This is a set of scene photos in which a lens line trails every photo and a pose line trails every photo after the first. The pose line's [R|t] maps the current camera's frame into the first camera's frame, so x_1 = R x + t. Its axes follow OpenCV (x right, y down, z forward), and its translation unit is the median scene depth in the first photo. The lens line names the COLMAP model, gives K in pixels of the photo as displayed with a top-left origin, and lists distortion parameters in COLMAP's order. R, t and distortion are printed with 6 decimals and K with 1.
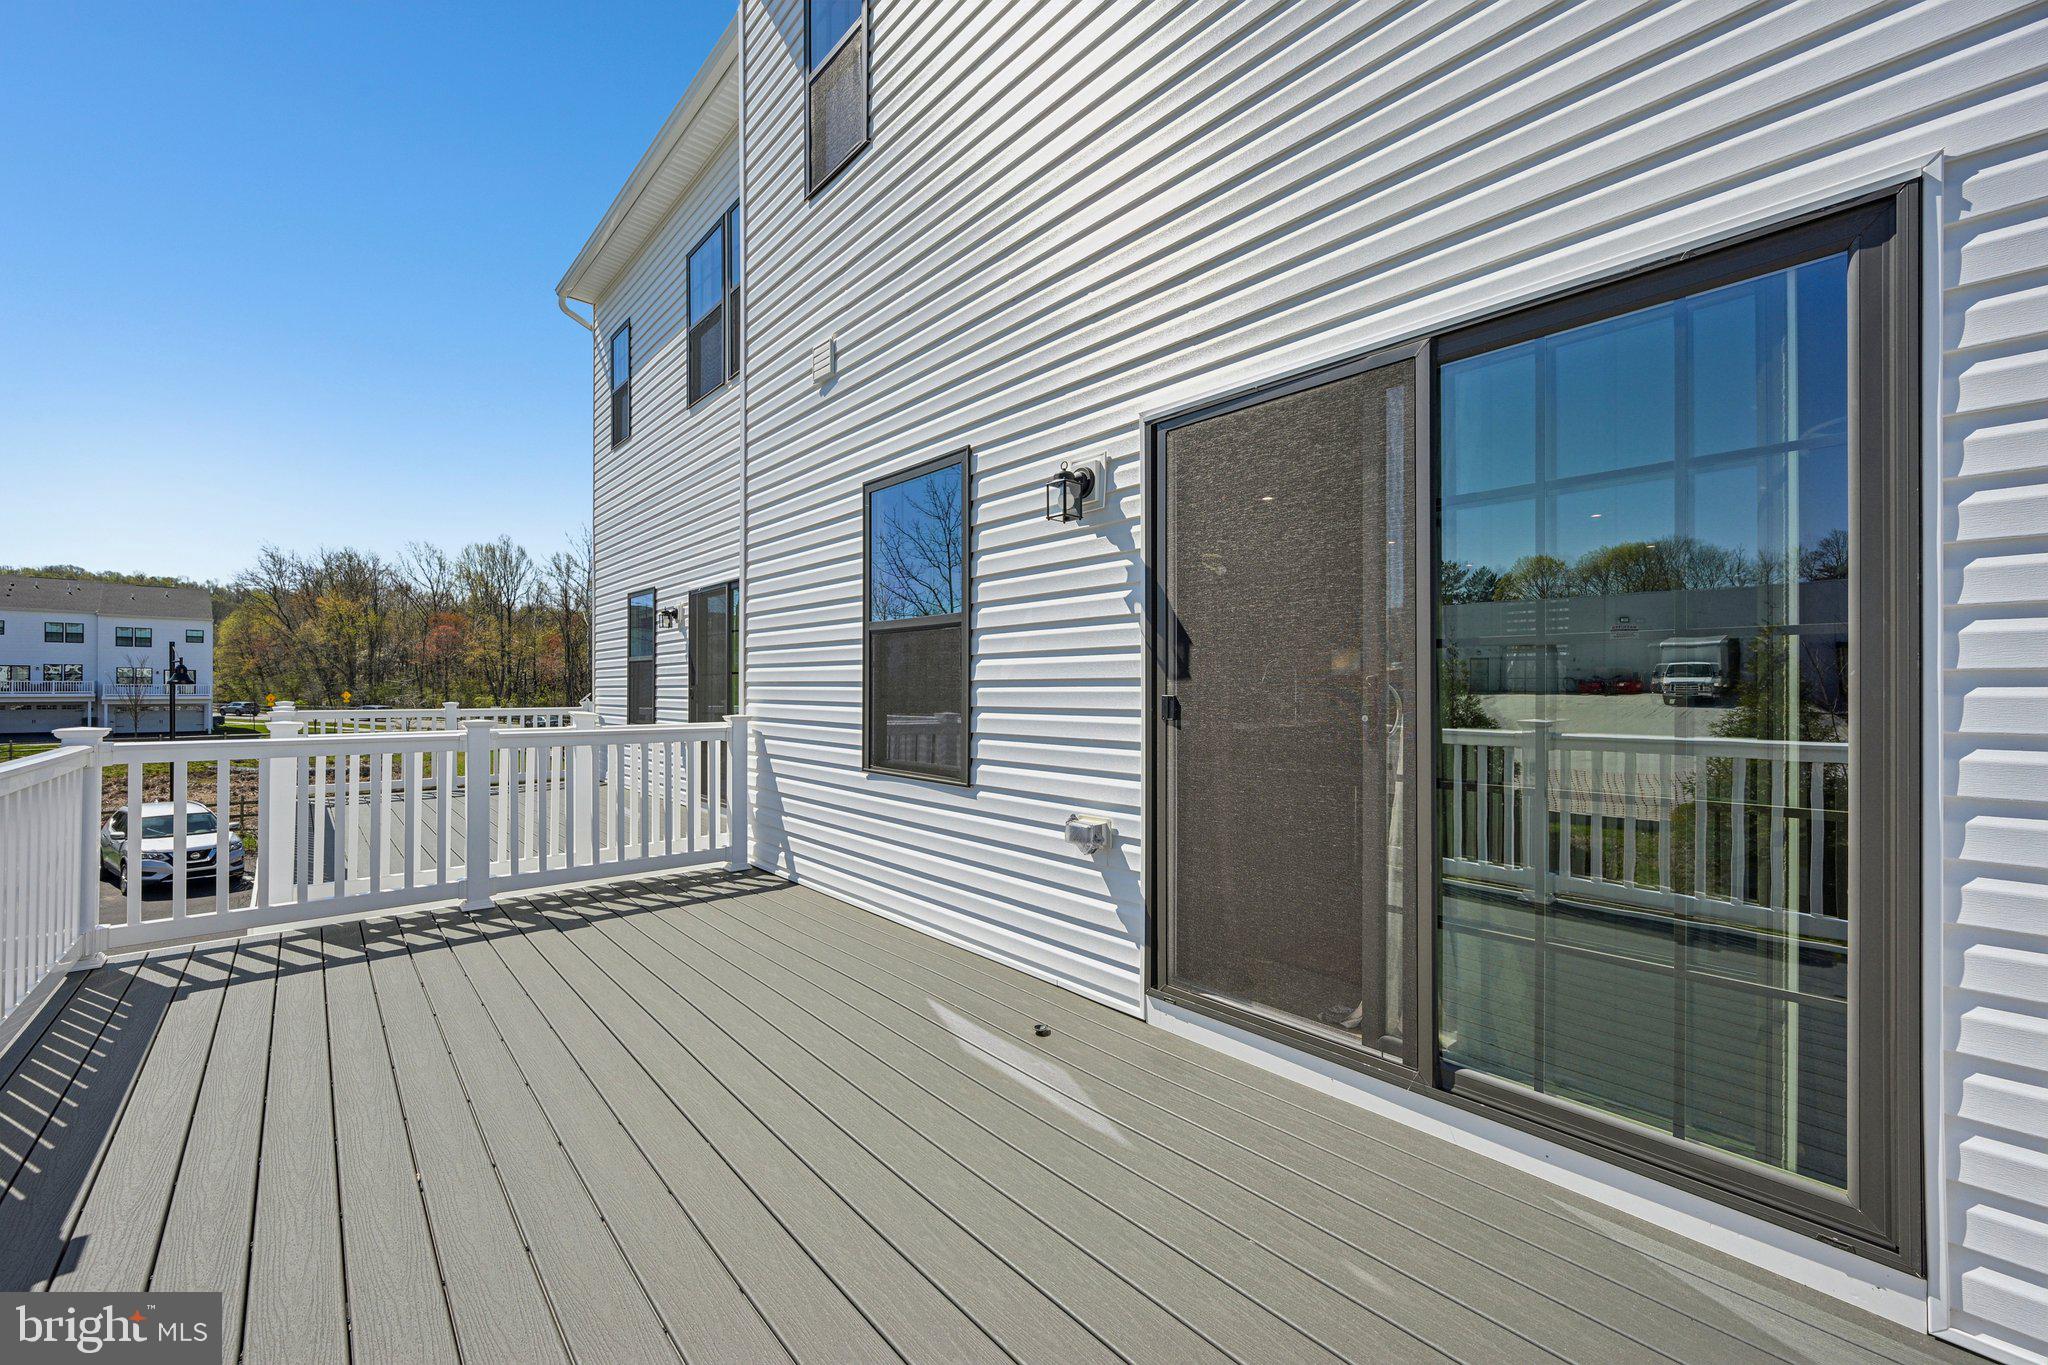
lens RADIAL K [[778.1, 0, 1010.9], [0, 778.1, 679.9], [0, 0, 1]] dist [-0.000637, 0.000013]
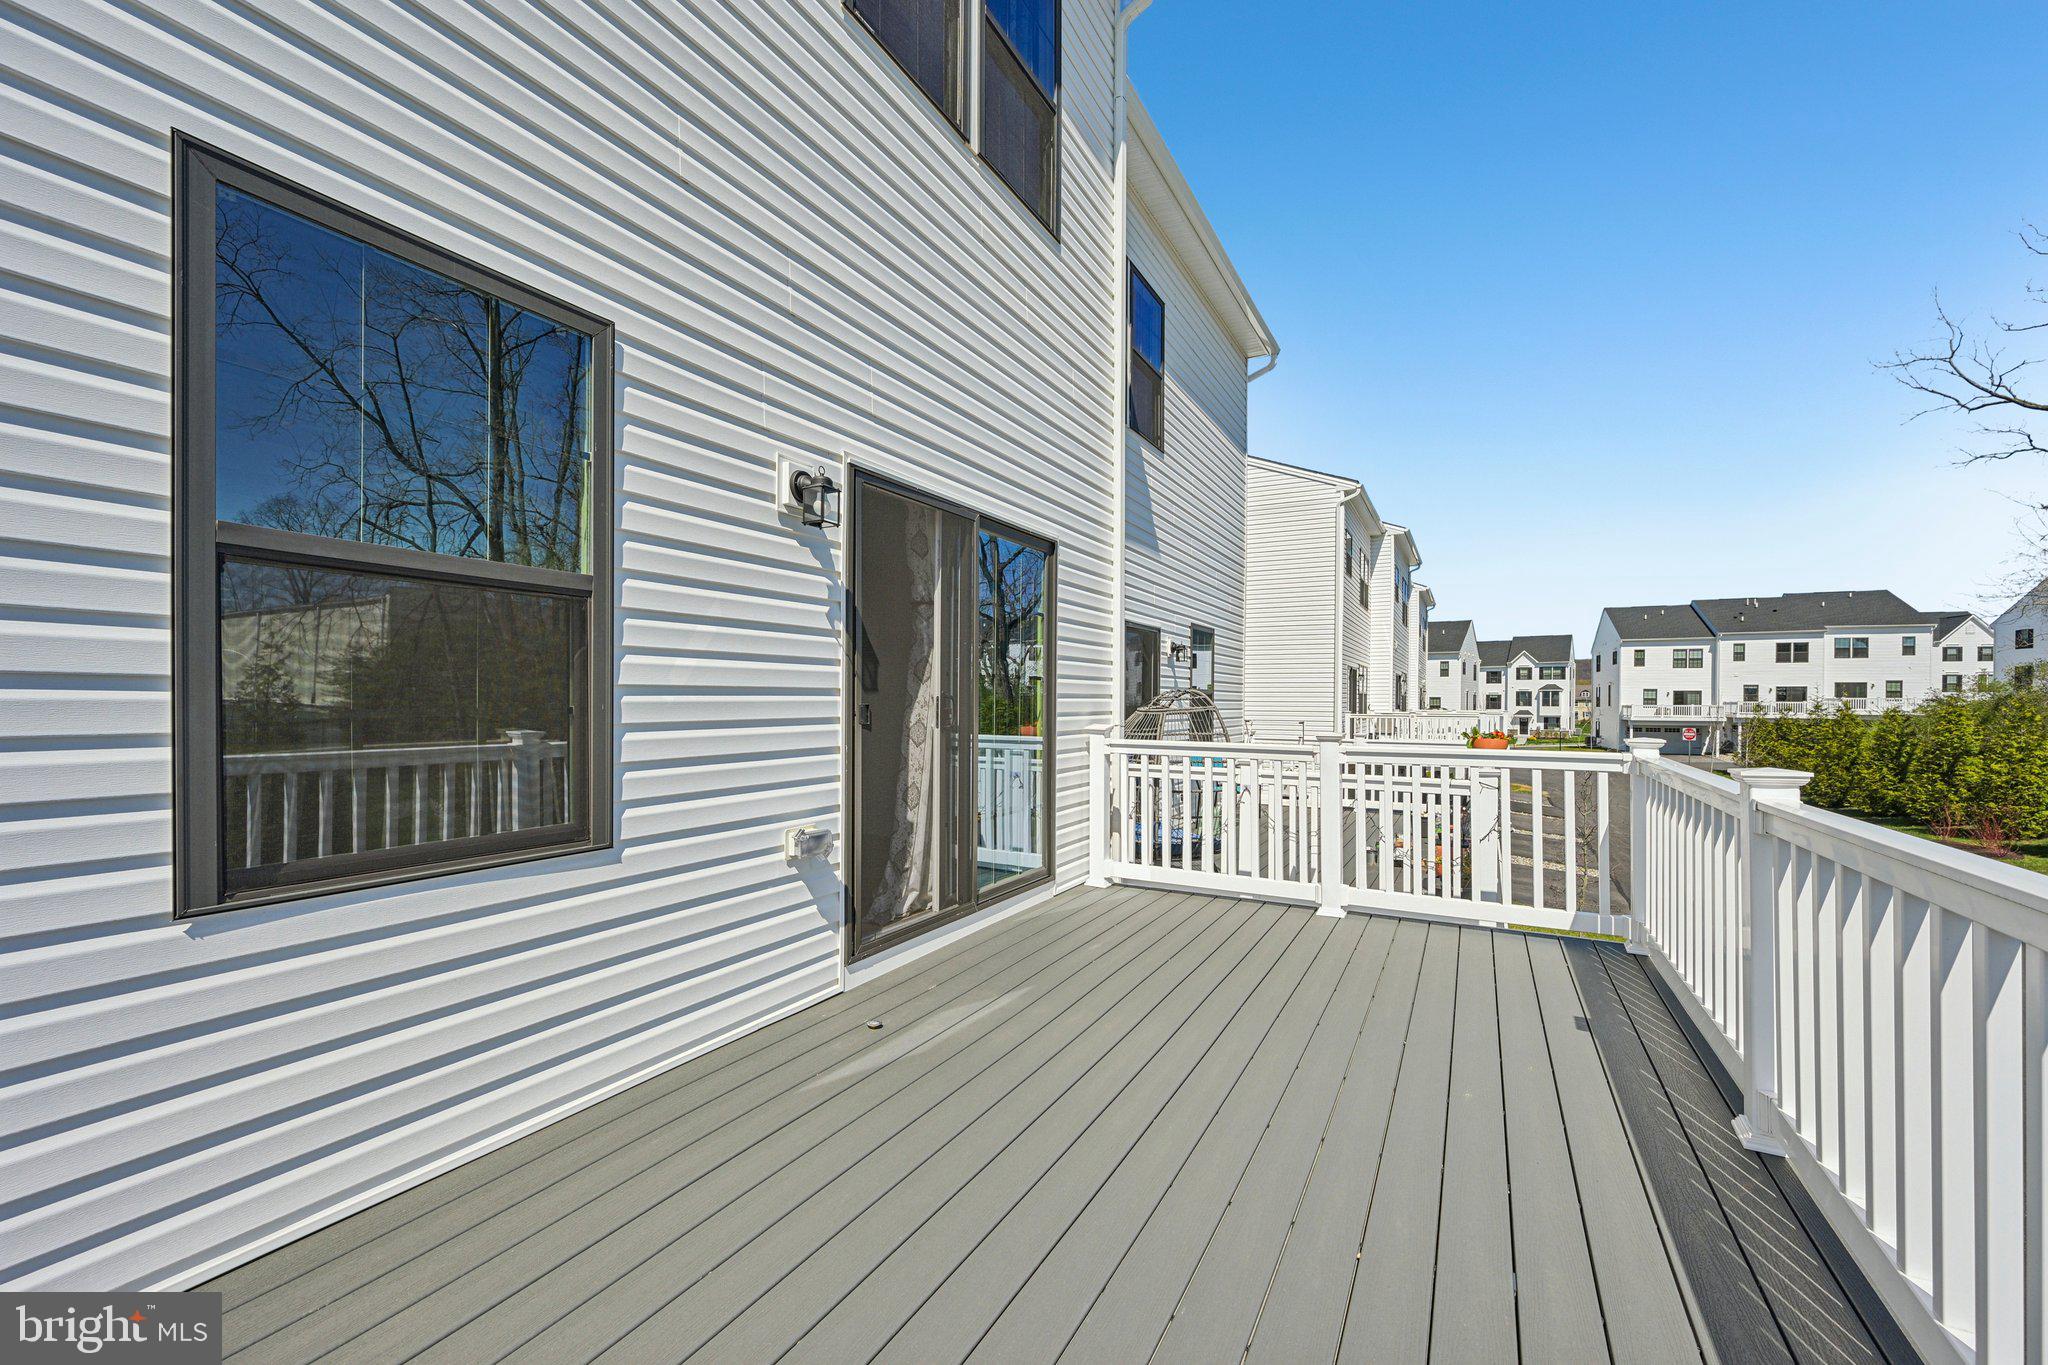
lens RADIAL K [[818.4, 0, 1023.0], [0, 818.4, 692.1], [0, 0, 1]] dist [0.000313, 0.000248]
pose [[-0.316543, 0.004681, 0.948567, -1.011346], [-0.017532, 0.999788, -0.010784, 0.010258], [-0.948416, -0.020044, -0.316394, 1.103987]]
